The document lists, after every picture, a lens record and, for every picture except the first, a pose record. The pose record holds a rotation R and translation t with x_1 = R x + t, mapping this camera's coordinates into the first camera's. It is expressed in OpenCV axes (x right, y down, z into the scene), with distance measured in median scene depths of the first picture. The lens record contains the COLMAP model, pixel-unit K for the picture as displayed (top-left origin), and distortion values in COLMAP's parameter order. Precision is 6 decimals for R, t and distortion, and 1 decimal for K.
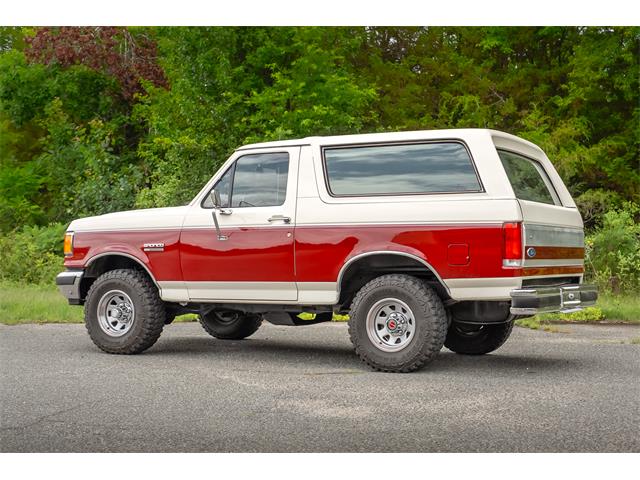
lens RADIAL K [[1005.4, 0, 318.6], [0, 1005.4, 238.0], [0, 0, 1]] dist [-0.019141, 0.000000]
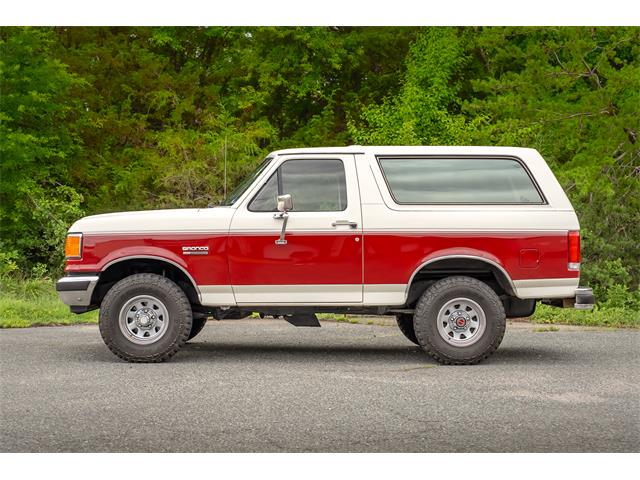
lens RADIAL K [[1005.4, 0, 320.9], [0, 1005.4, 240.2], [0, 0, 1]] dist [-0.019141, 0.000000]
pose [[0.884963, 0.003553, 0.465649, -0.535980], [-0.008712, 0.999922, 0.008926, -0.011088], [-0.465581, -0.011956, 0.884925, 0.089970]]
